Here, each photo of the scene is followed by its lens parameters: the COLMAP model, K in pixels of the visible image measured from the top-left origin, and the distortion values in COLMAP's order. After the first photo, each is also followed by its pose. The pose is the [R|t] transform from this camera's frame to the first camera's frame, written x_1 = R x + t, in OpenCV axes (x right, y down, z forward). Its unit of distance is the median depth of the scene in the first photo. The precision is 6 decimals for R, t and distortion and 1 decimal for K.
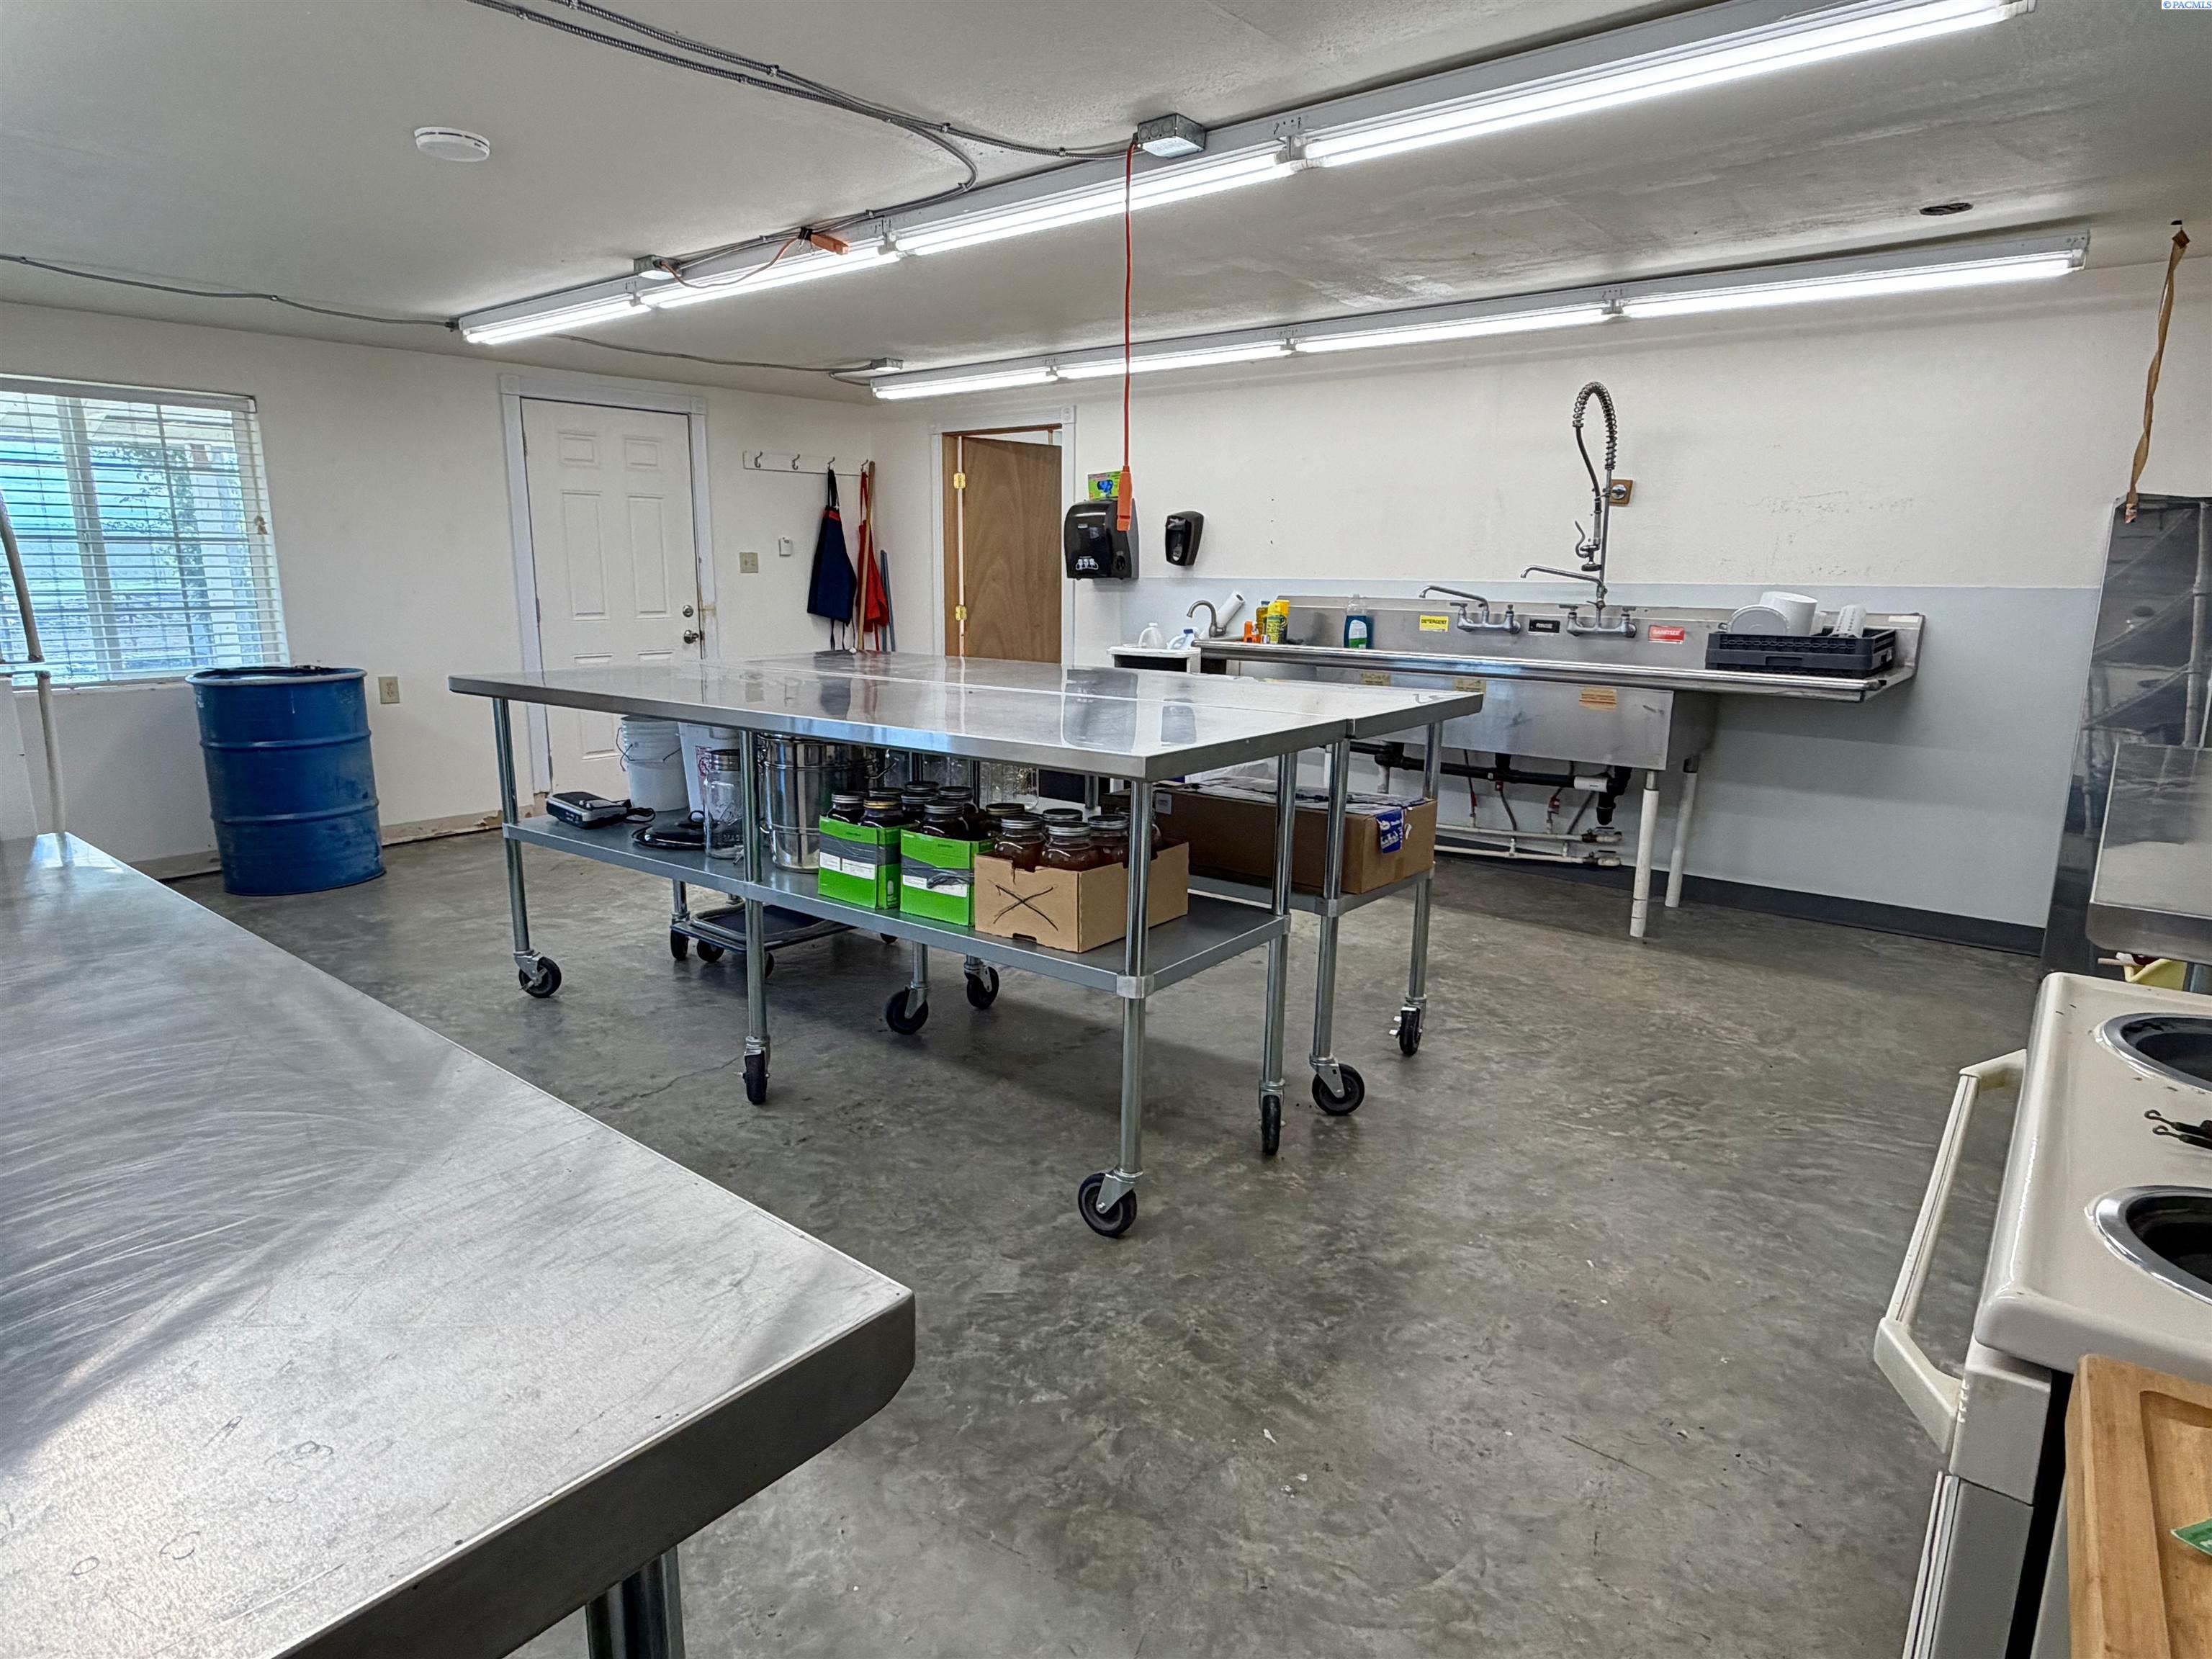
lens RADIAL K [[1259.3, 0, 1098.0], [0, 1259.3, 833.9], [0, 0, 1]] dist [0.000051, 0.000677]
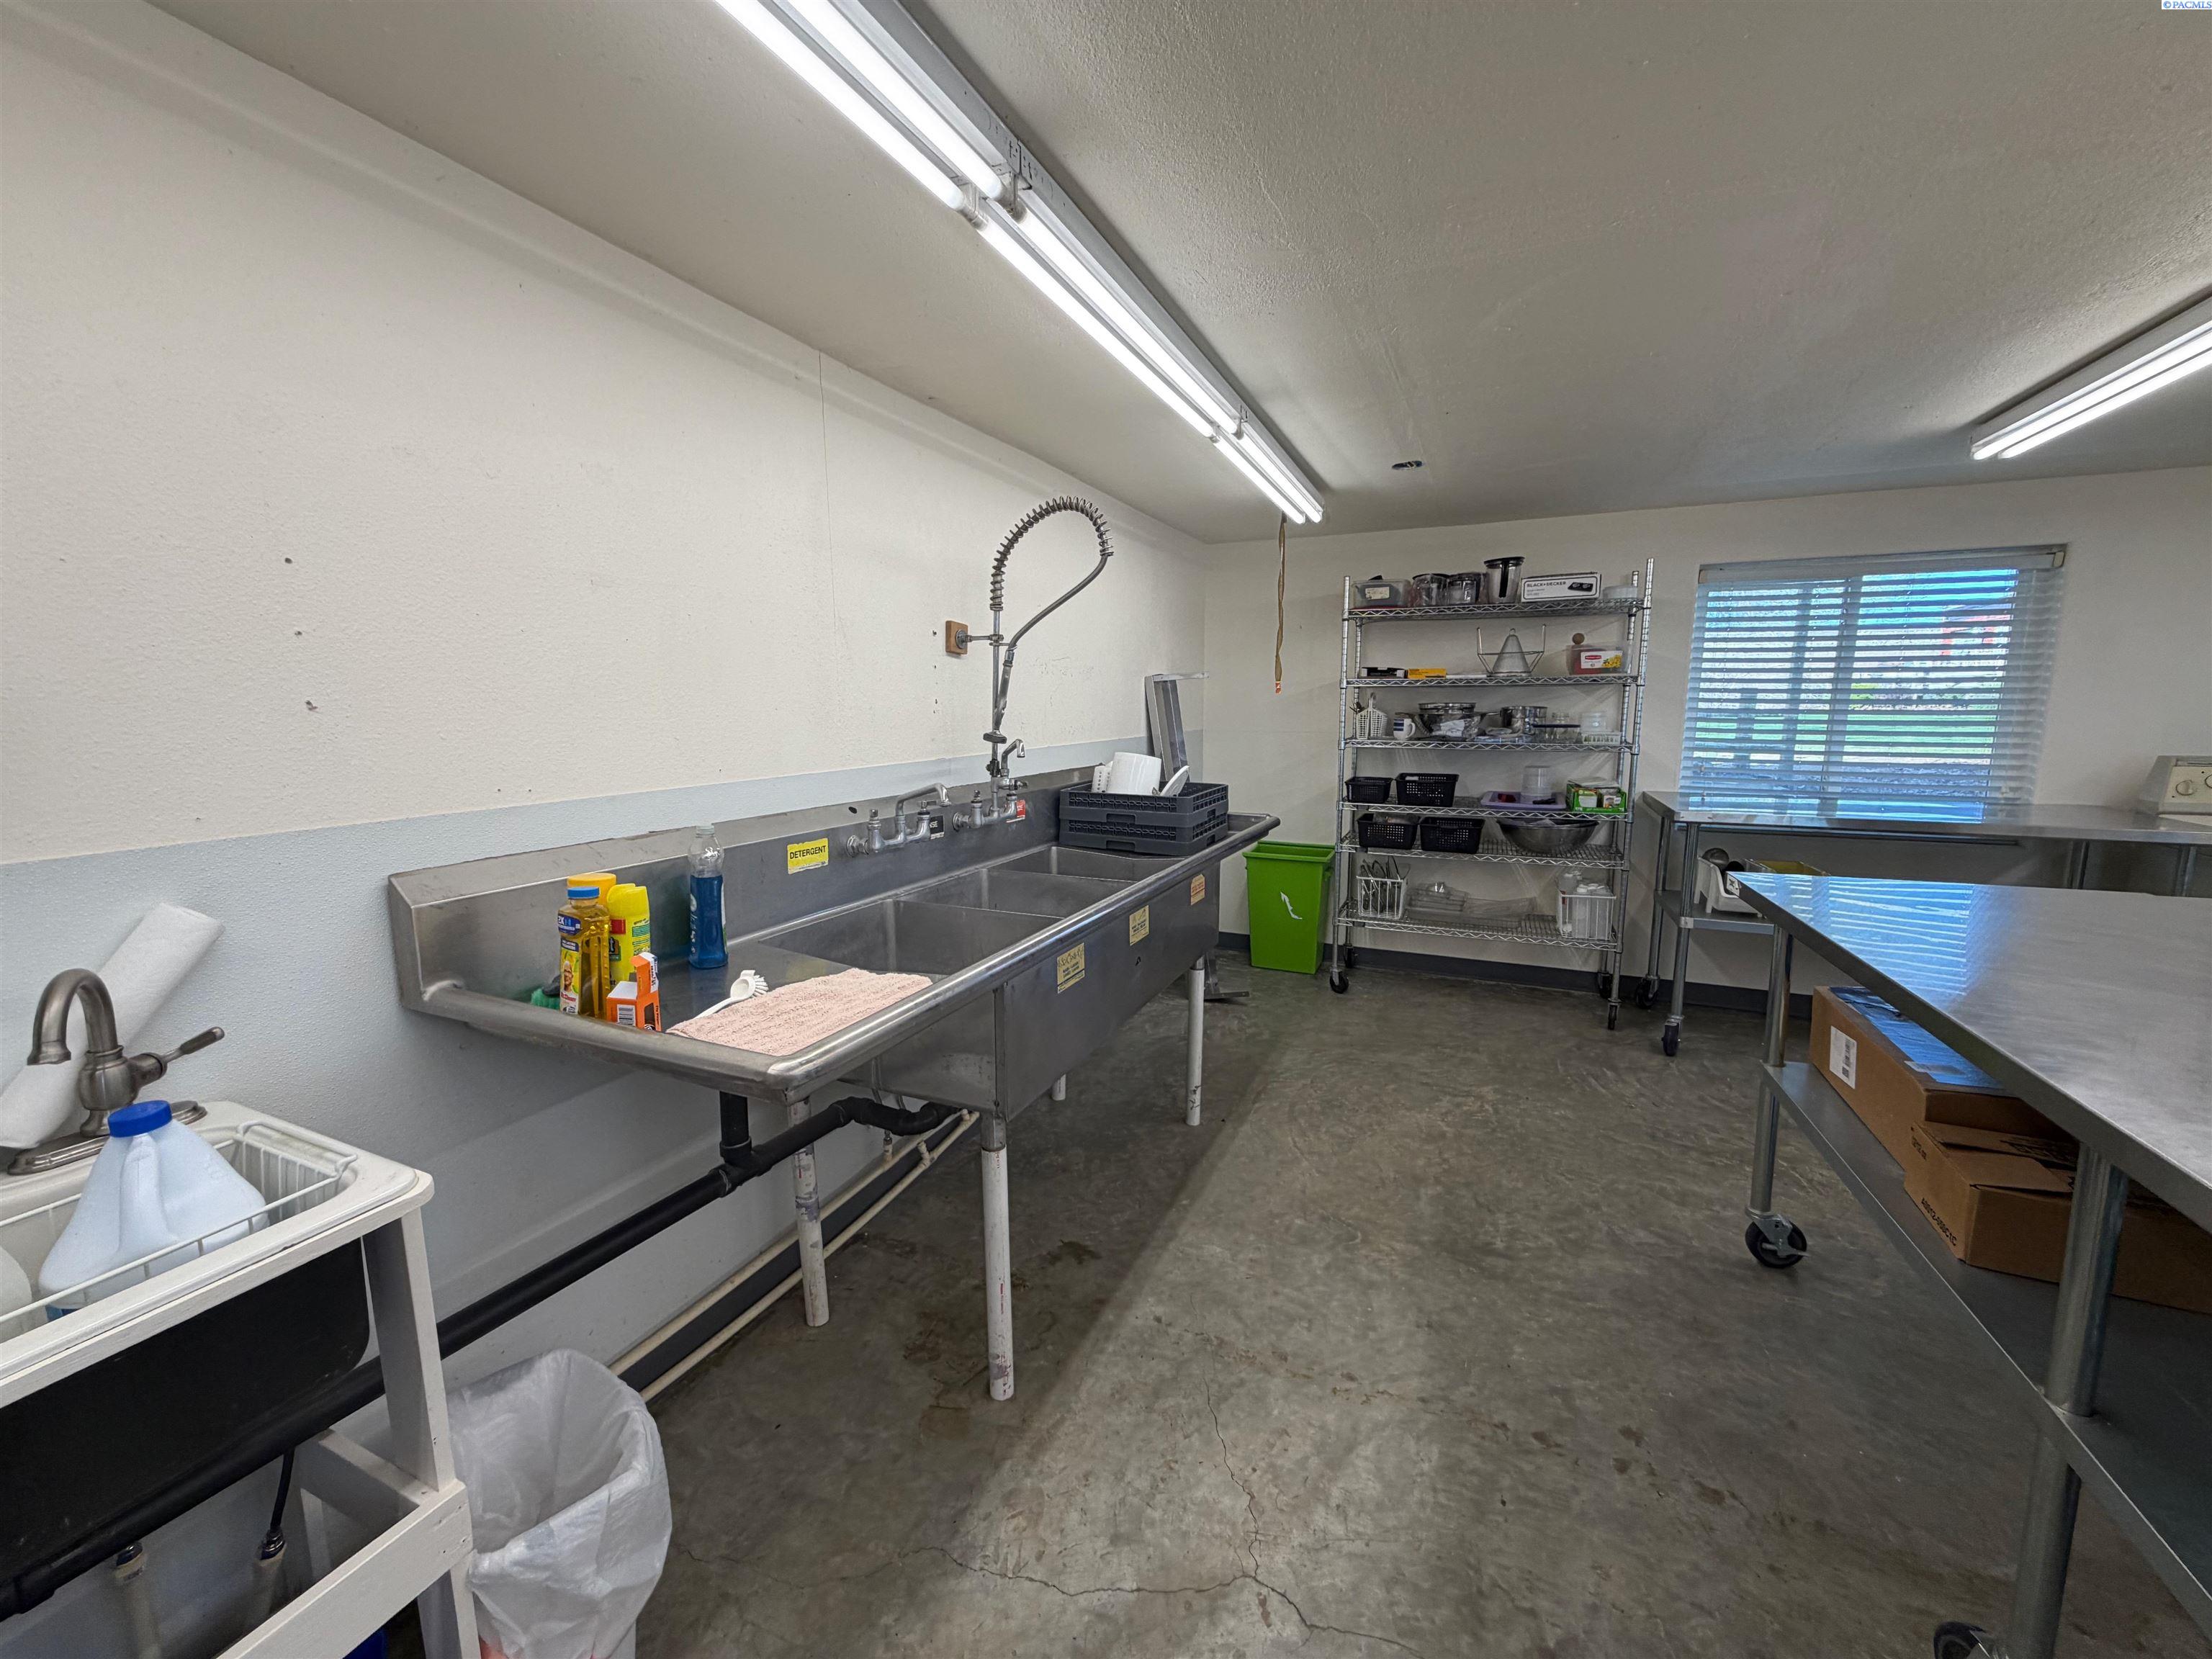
lens RADIAL K [[879.3, 0, 1102.8], [0, 879.3, 828.4], [0, 0, 1]] dist [0.001171, -0.000062]
pose [[-0.260860, -0.144253, 0.954538, -0.149965], [0.208336, 0.957061, 0.201569, -0.286842], [-0.942628, 0.251446, -0.219606, 1.215142]]
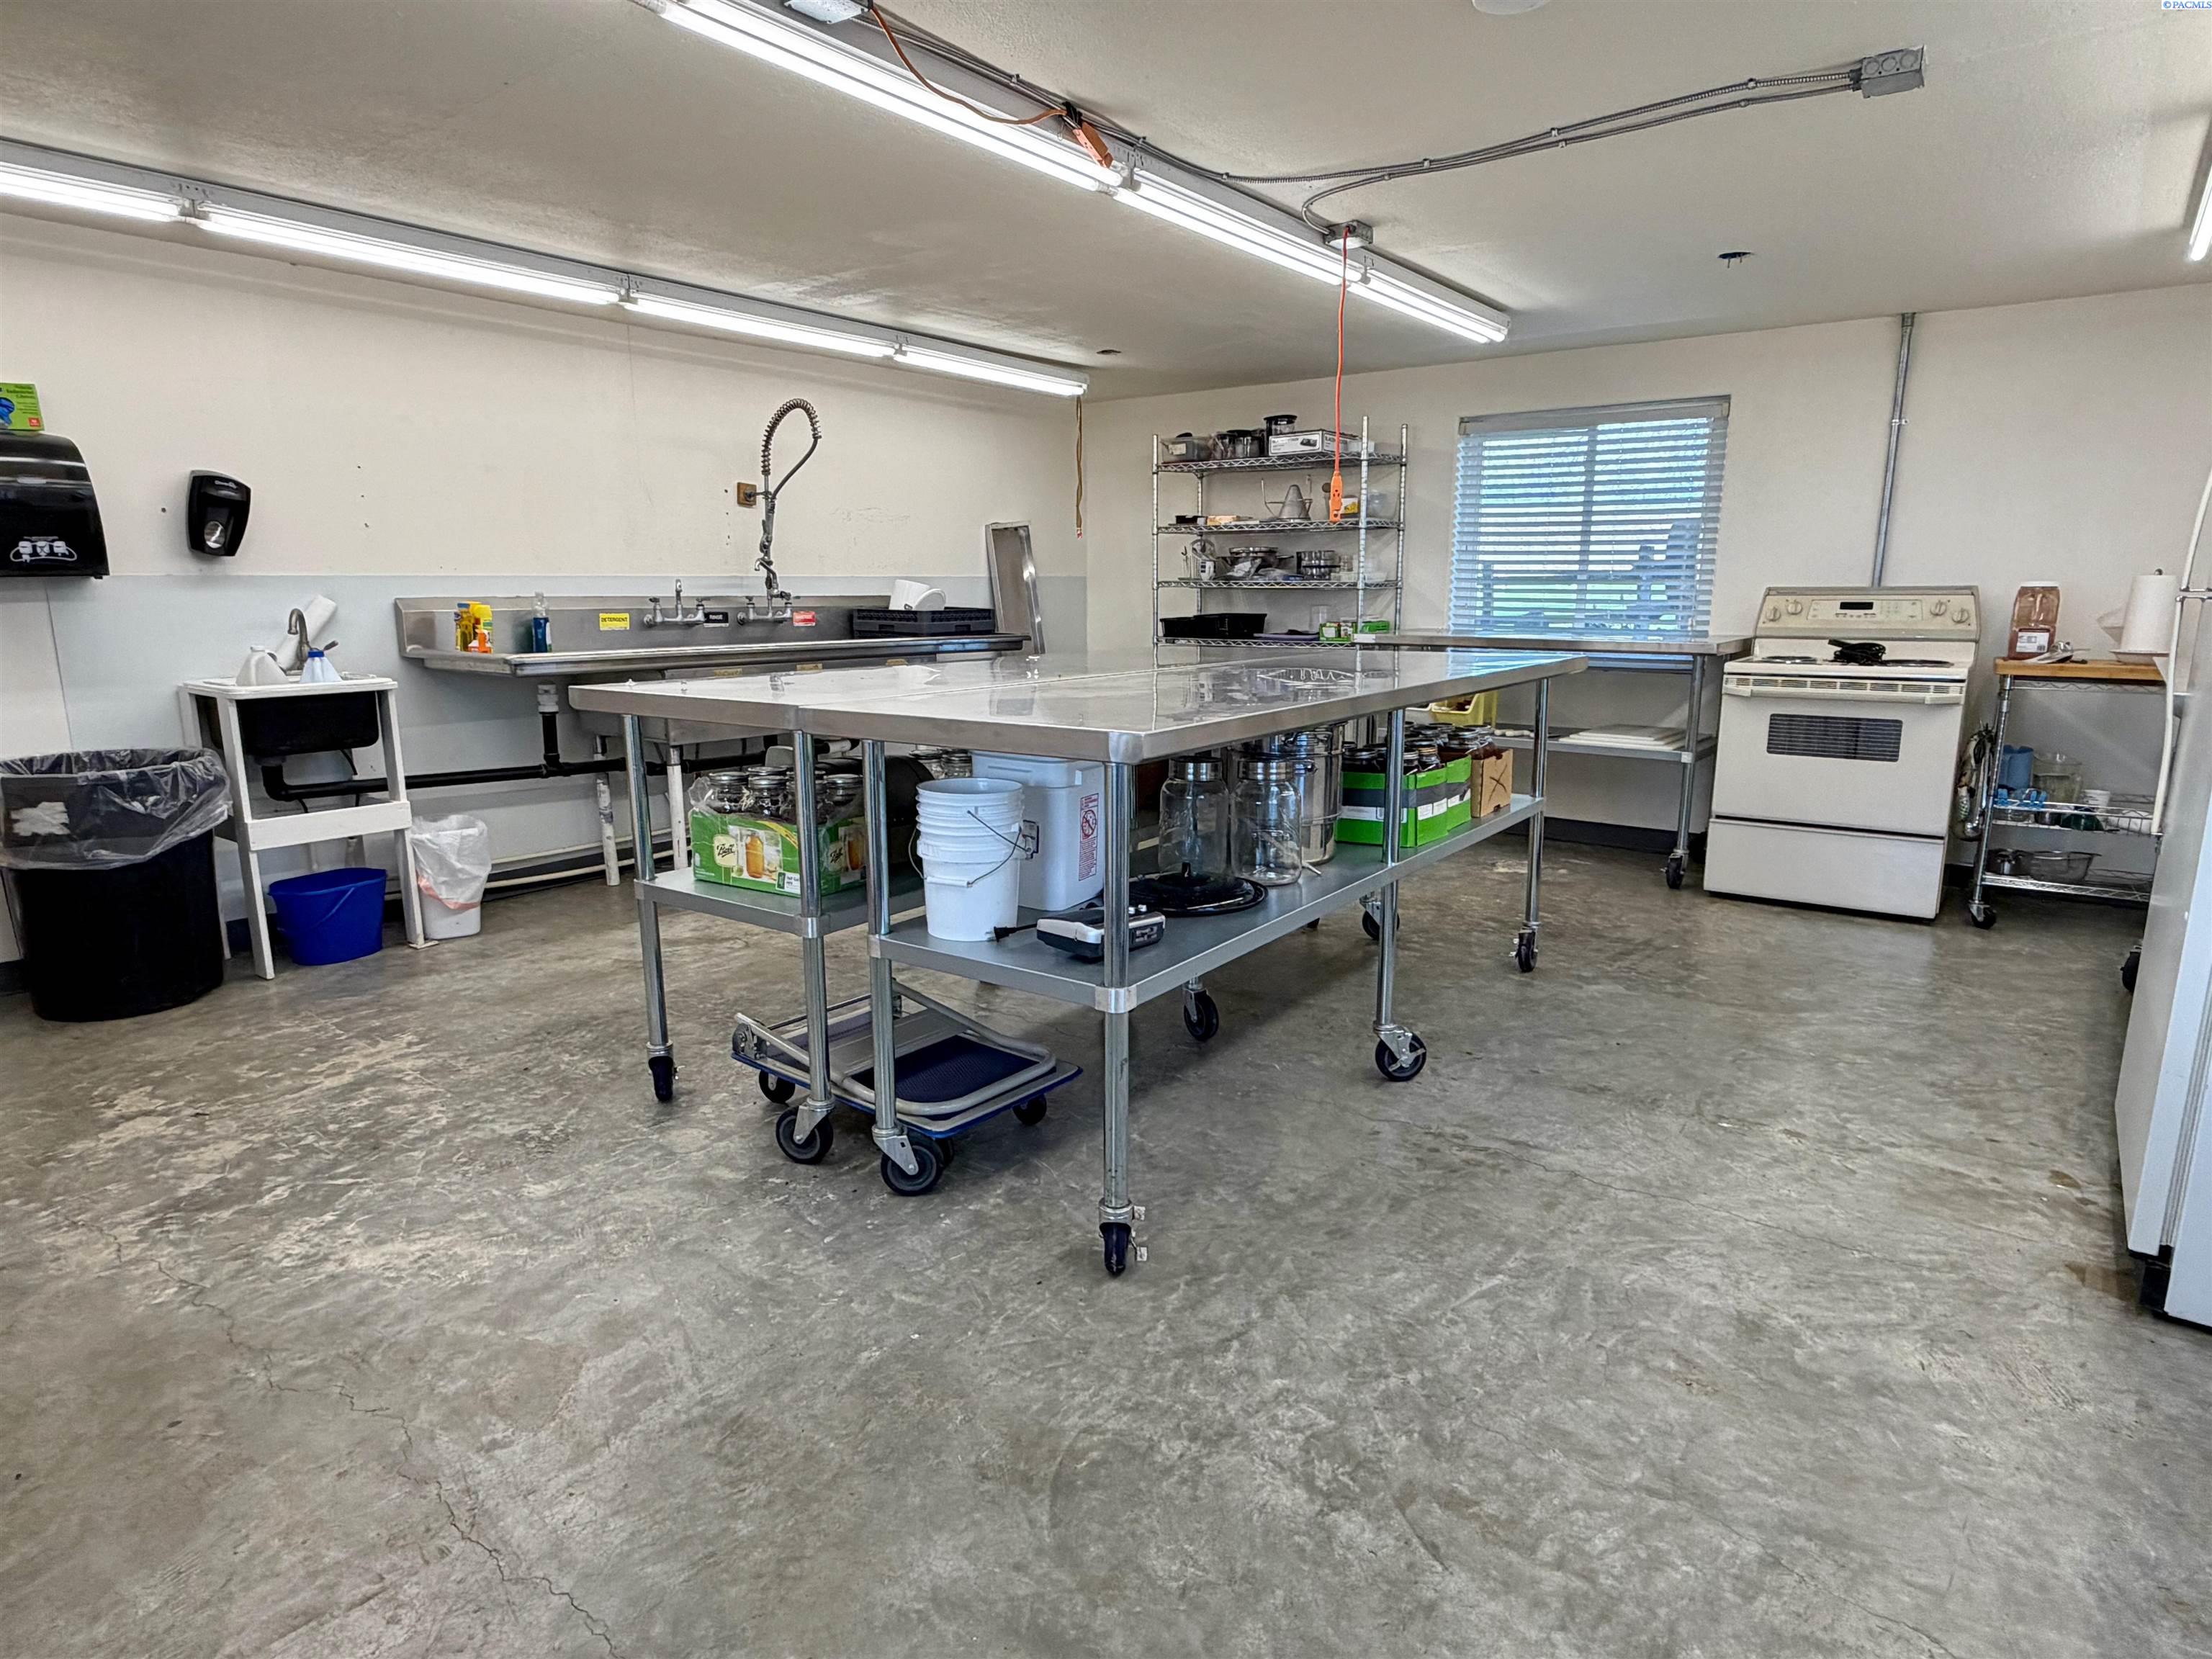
lens RADIAL K [[1259.3, 0, 1104.6], [0, 1259.3, 835.0], [0, 0, 1]] dist [0.000051, 0.000677]
pose [[-0.031758, -0.201297, 0.979015, -0.863767], [0.213687, 0.955494, 0.203392, -0.162383], [-0.976386, 0.215662, 0.012670, 0.847006]]
